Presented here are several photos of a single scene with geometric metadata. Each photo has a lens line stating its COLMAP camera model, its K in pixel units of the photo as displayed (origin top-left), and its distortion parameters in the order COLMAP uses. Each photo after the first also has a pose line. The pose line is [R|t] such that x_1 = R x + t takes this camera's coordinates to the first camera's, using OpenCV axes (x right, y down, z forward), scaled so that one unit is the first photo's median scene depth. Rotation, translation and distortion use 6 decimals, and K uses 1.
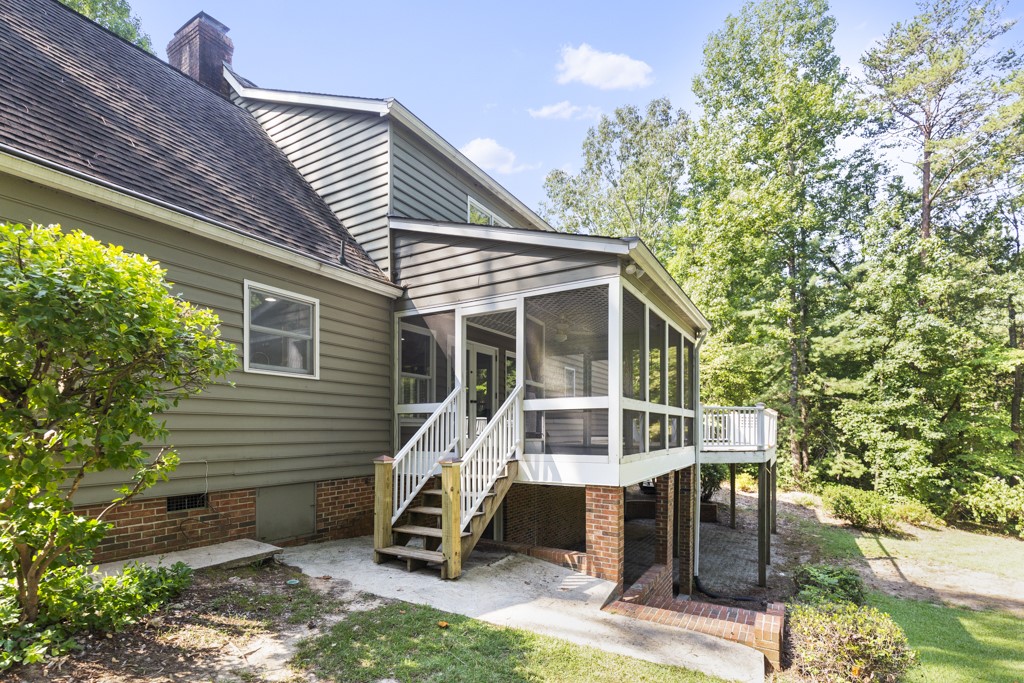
lens RADIAL K [[492.8, 0, 514.4], [0, 492.8, 425.1], [0, 0, 1]] dist [0.000098, -0.000150]
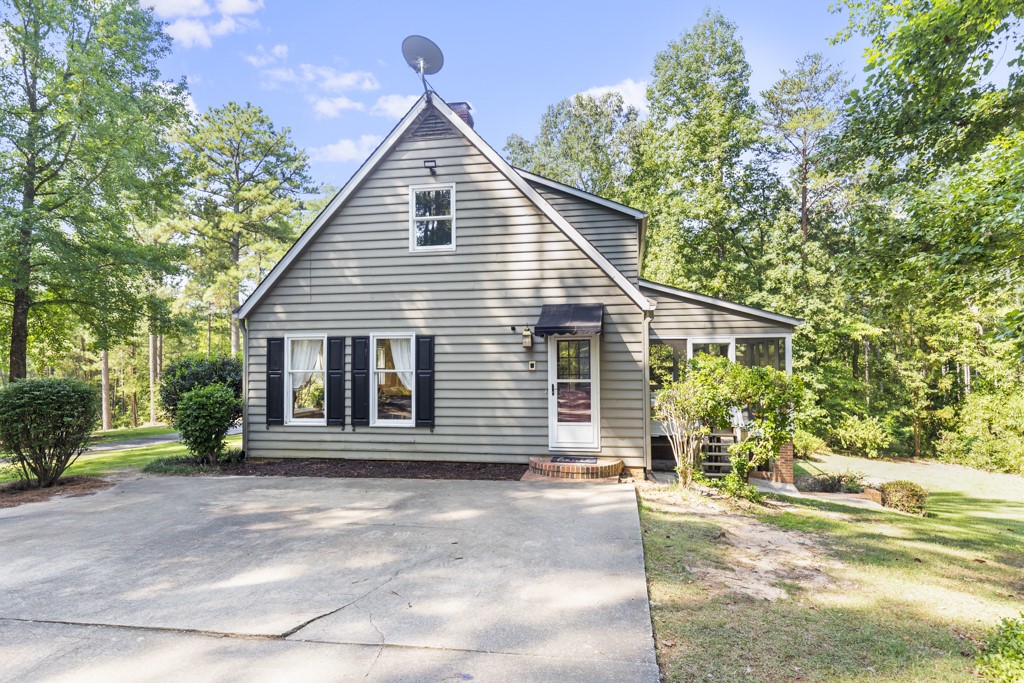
lens RADIAL K [[584.6, 0, 512.0], [0, 584.6, 341.5], [0, 0, 1]] dist [0.001733, 0.000246]
pose [[0.946444, 0.009372, 0.322731, -0.491266], [-0.000914, 0.999652, -0.026349, -0.060501], [-0.322866, 0.024643, 0.946124, -0.273212]]
